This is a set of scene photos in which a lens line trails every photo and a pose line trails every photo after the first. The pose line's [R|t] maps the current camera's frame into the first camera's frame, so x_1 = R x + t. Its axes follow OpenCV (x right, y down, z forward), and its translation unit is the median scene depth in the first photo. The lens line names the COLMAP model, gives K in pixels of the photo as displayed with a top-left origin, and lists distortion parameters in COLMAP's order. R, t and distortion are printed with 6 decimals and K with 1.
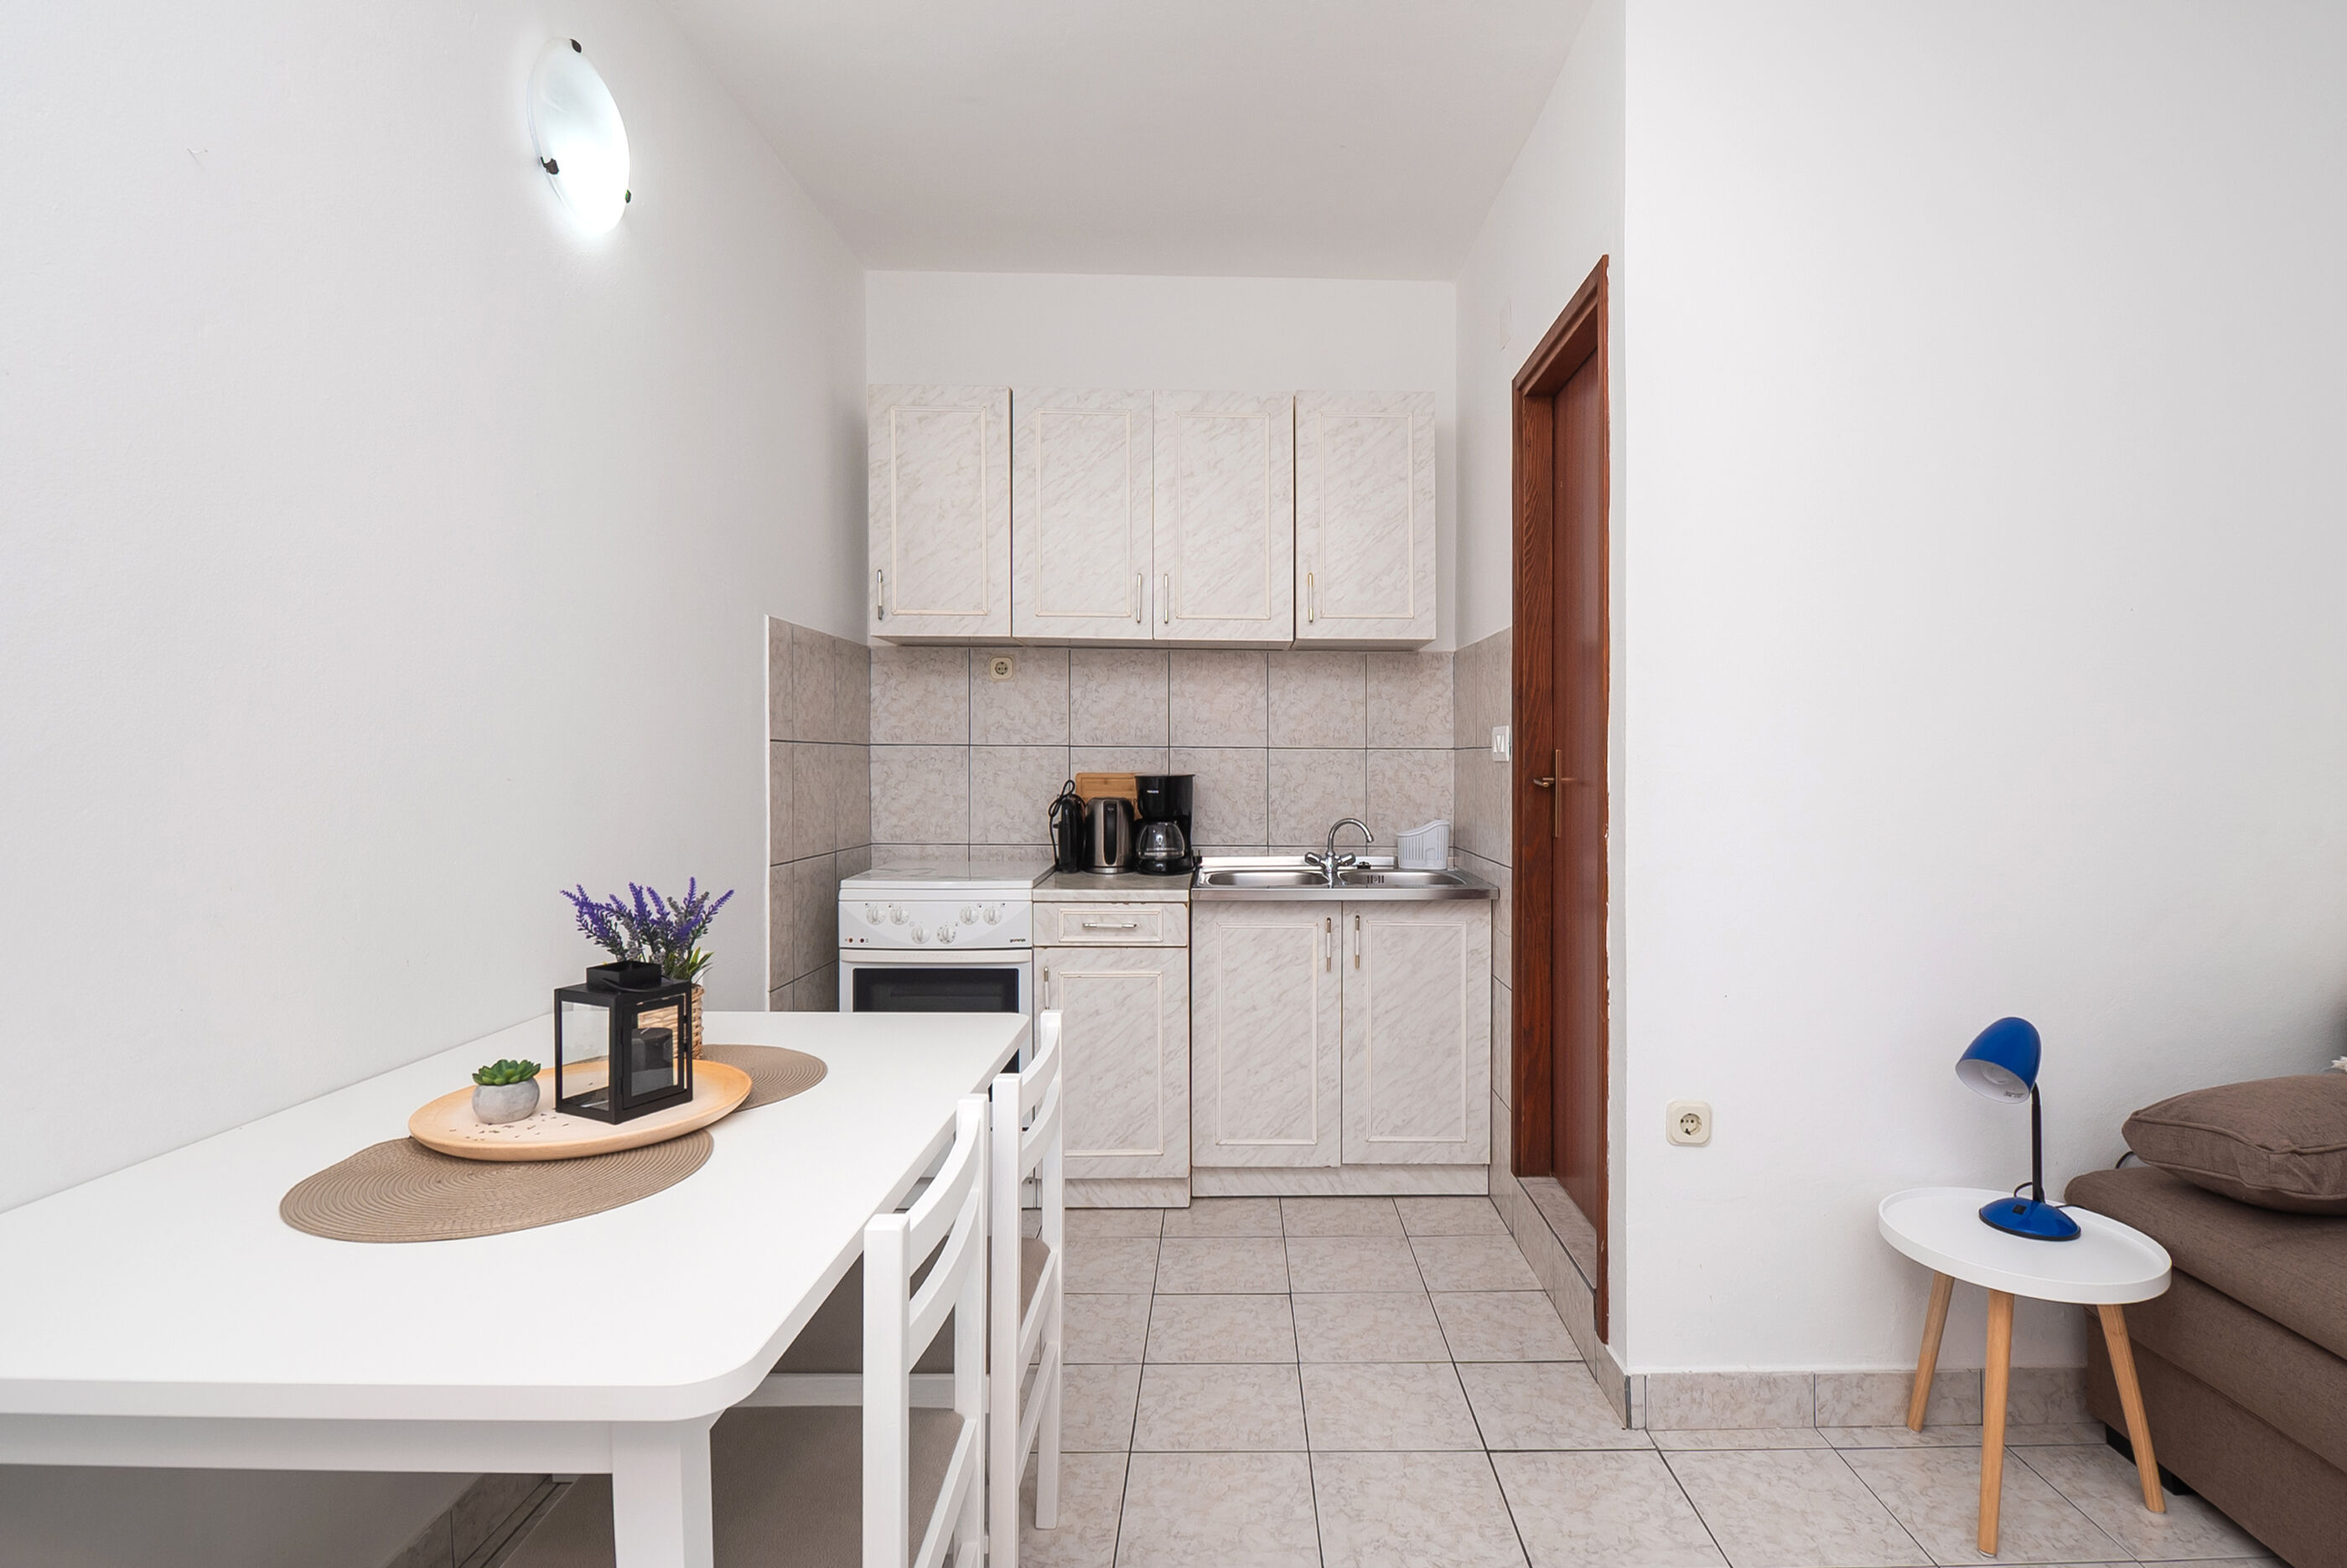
lens RADIAL K [[1191.8, 0, 1250.6], [0, 1191.8, 763.4], [0, 0, 1]] dist [0.008825, -0.007948]
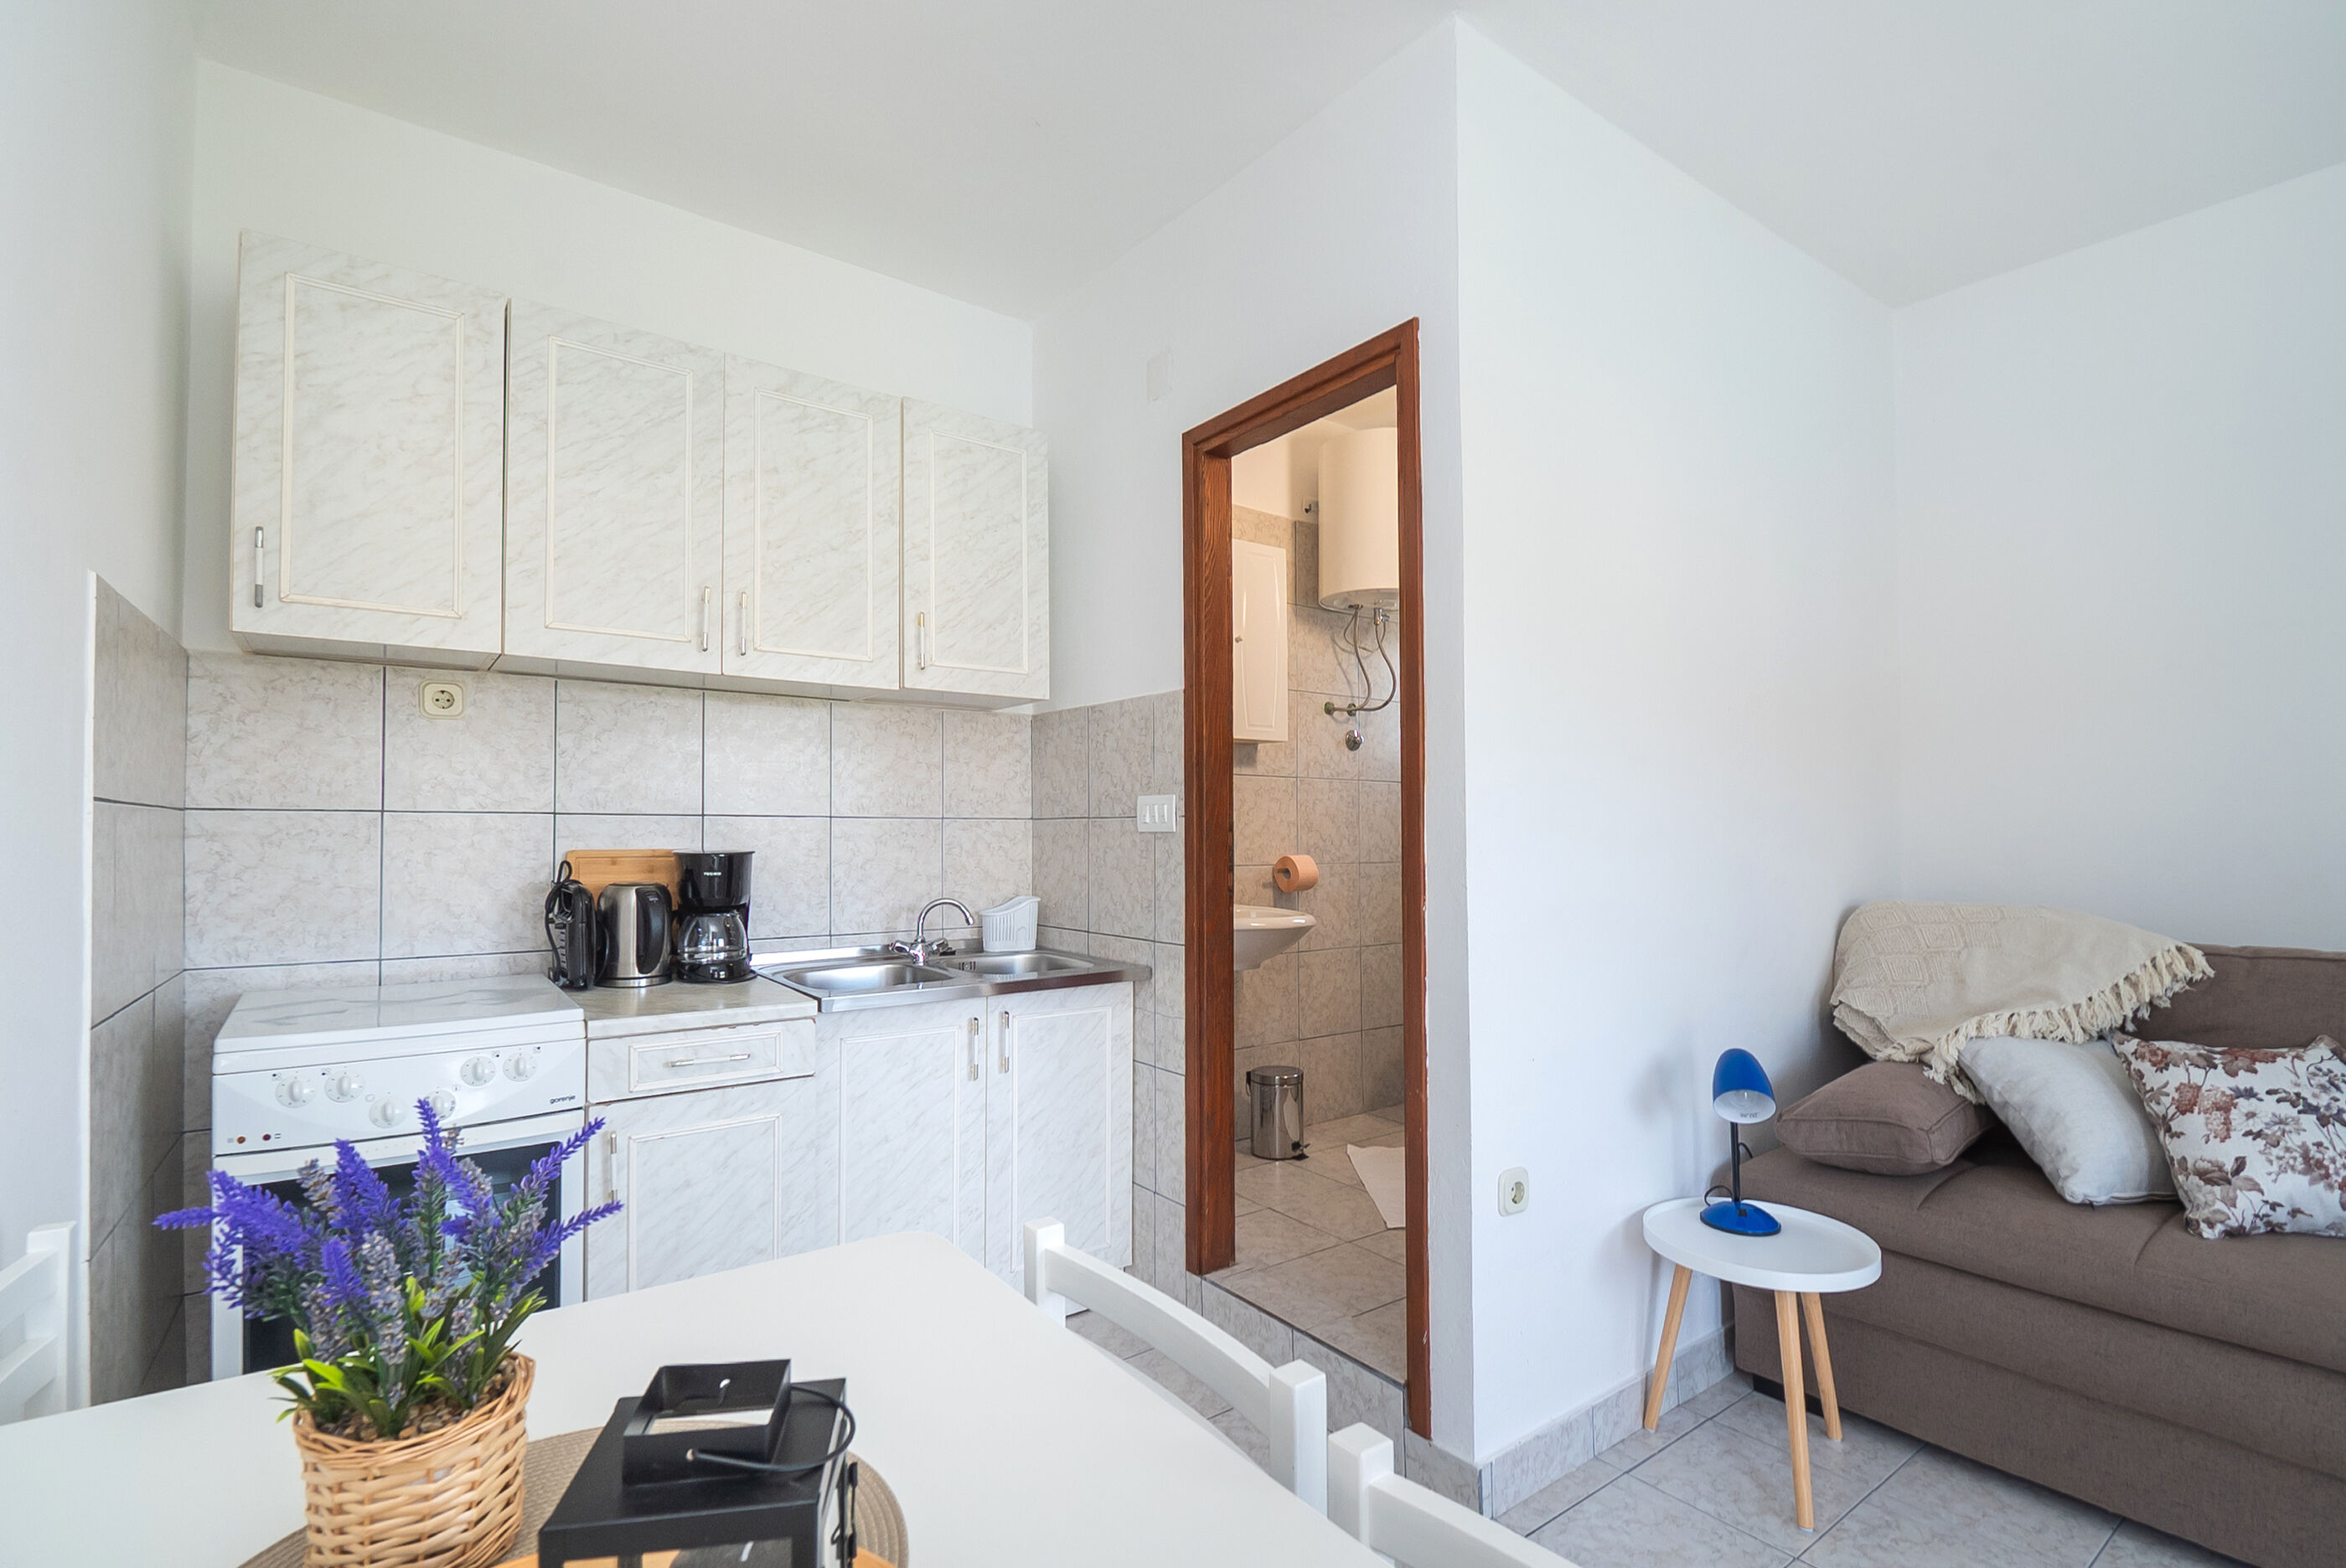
lens RADIAL K [[1076.1, 0, 1220.5], [0, 1076.1, 806.3], [0, 0, 1]] dist [0.004317, -0.010608]
pose [[0.806200, 0.010327, 0.591553, -0.234299], [0.004016, 0.999729, -0.022926, -0.002449], [-0.591629, 0.020858, 0.805940, 0.257585]]
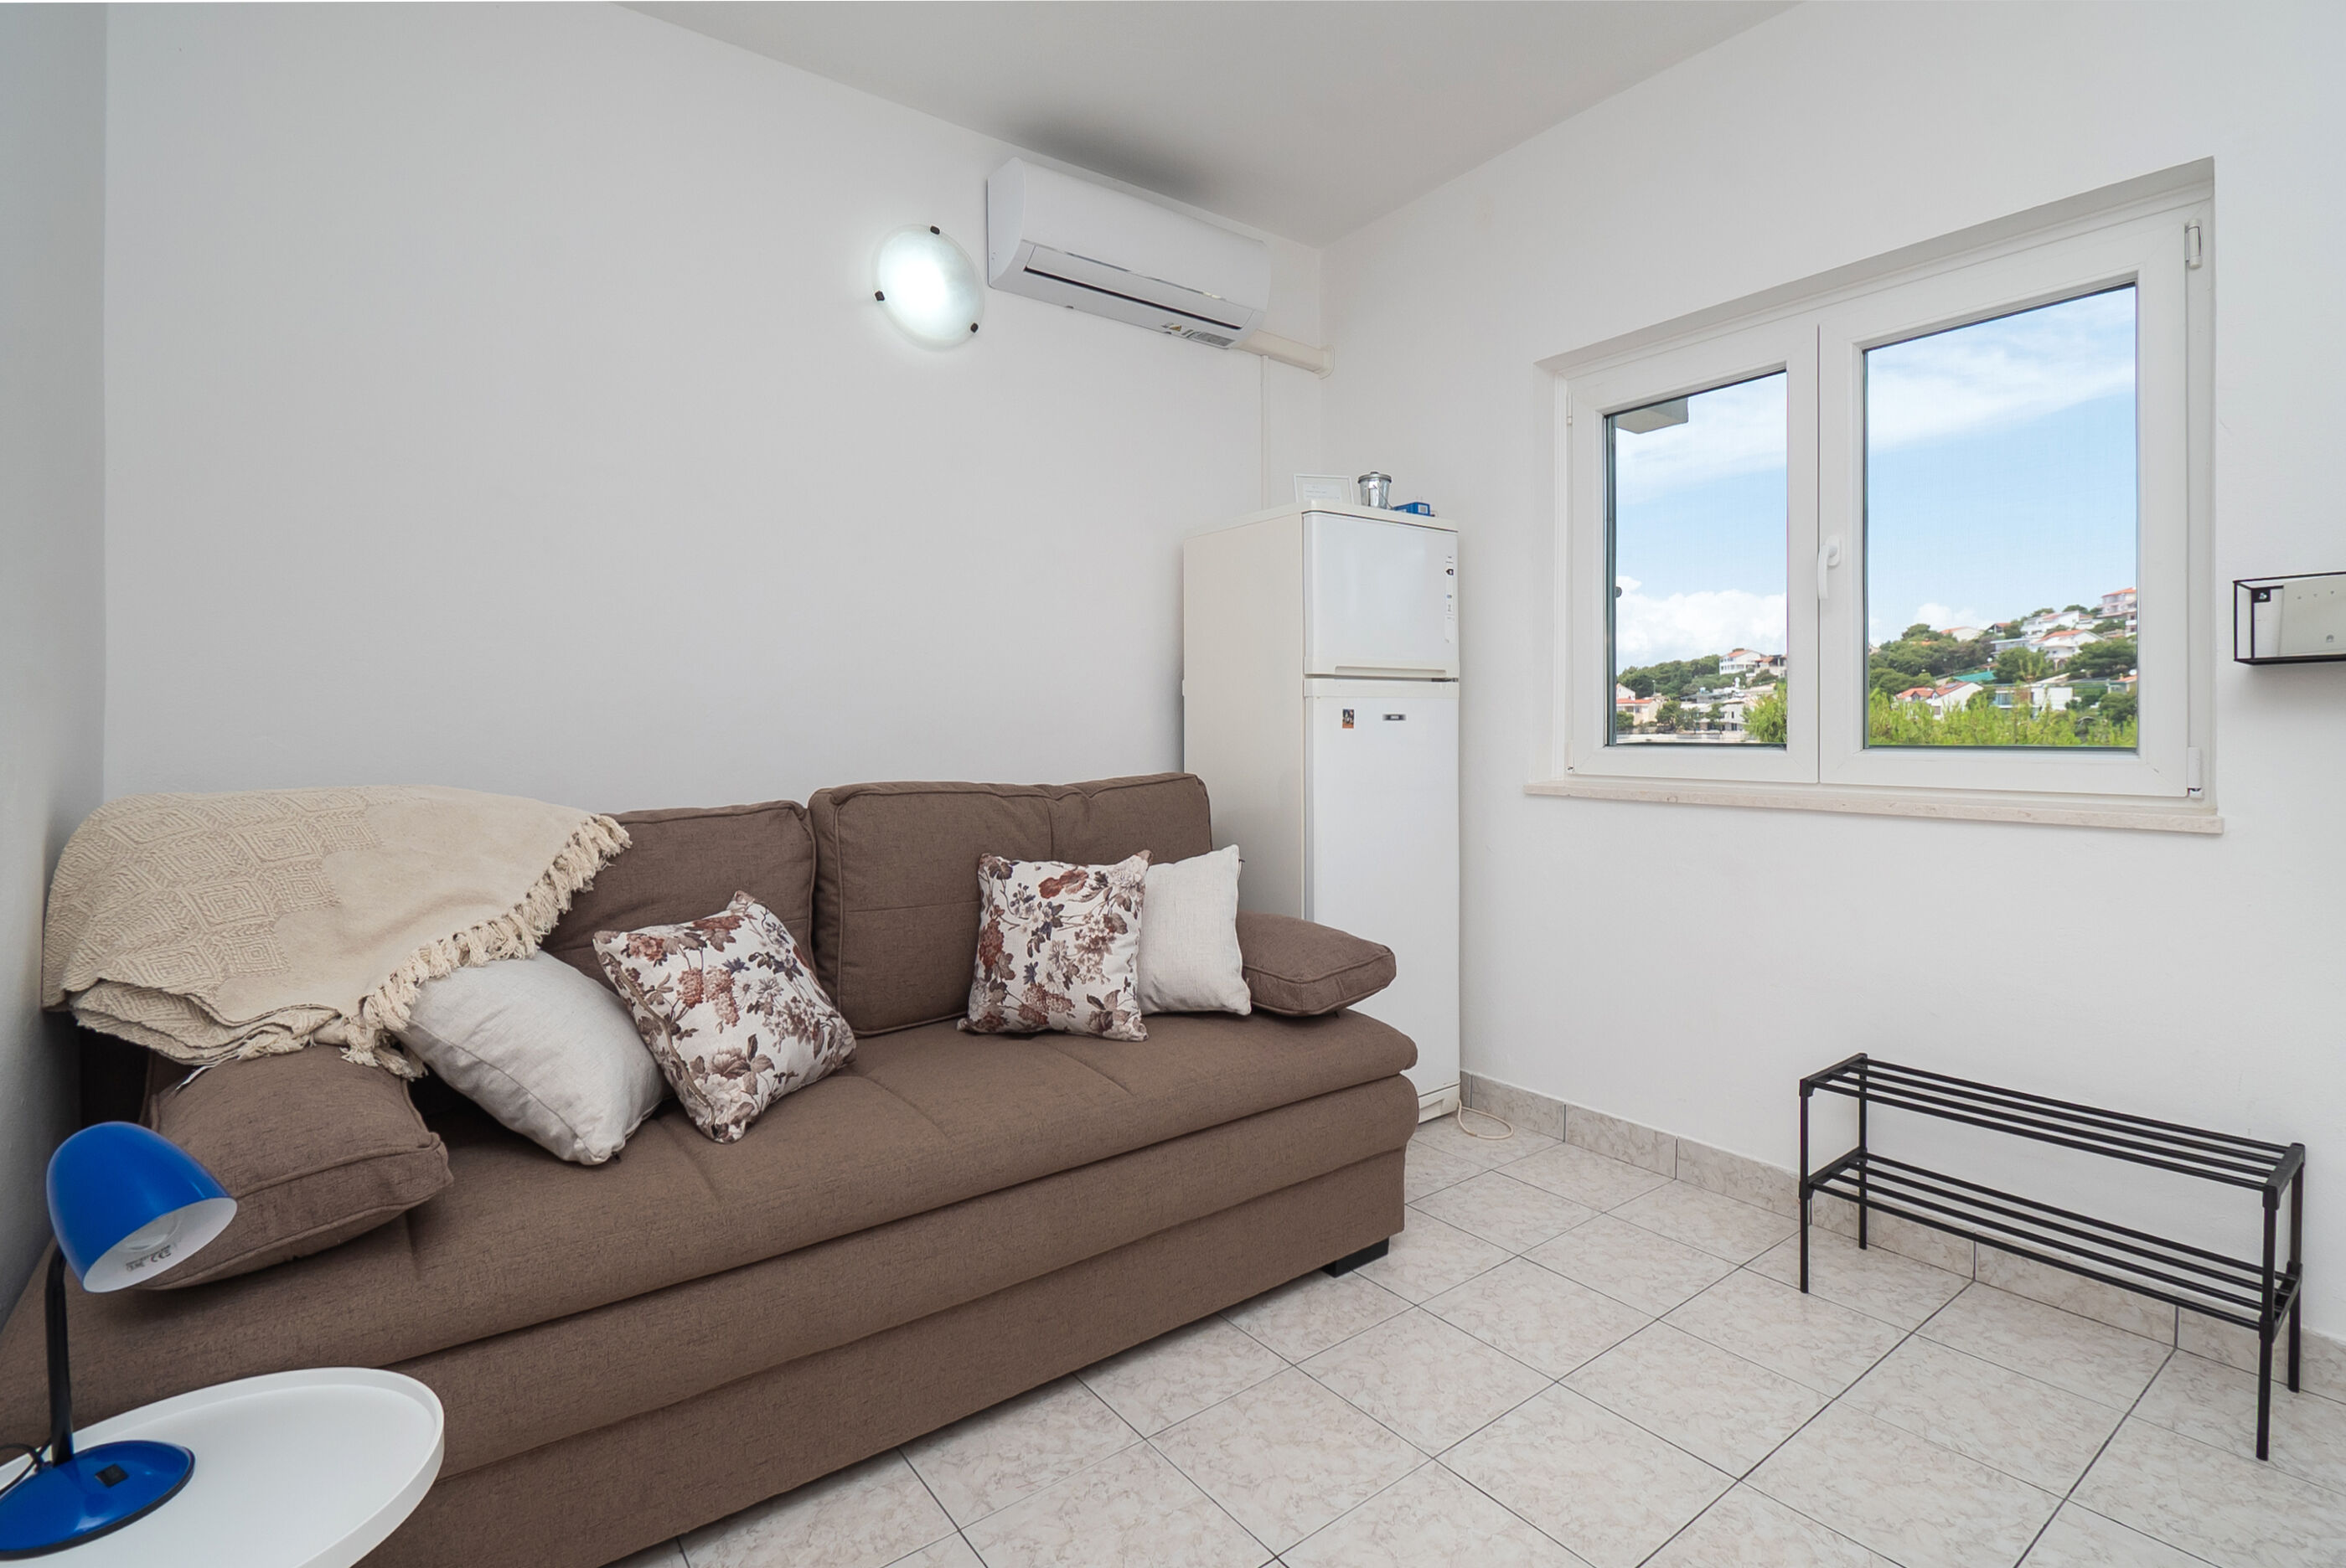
lens RADIAL K [[1076.1, 0, 1191.6], [0, 1076.1, 733.5], [0, 0, 1]] dist [0.004317, -0.010608]
pose [[-0.578051, -0.004529, 0.815988, -0.010614], [0.008618, 0.999895, 0.011655, 0.023113], [-0.815955, 0.013770, -0.577952, 0.508261]]
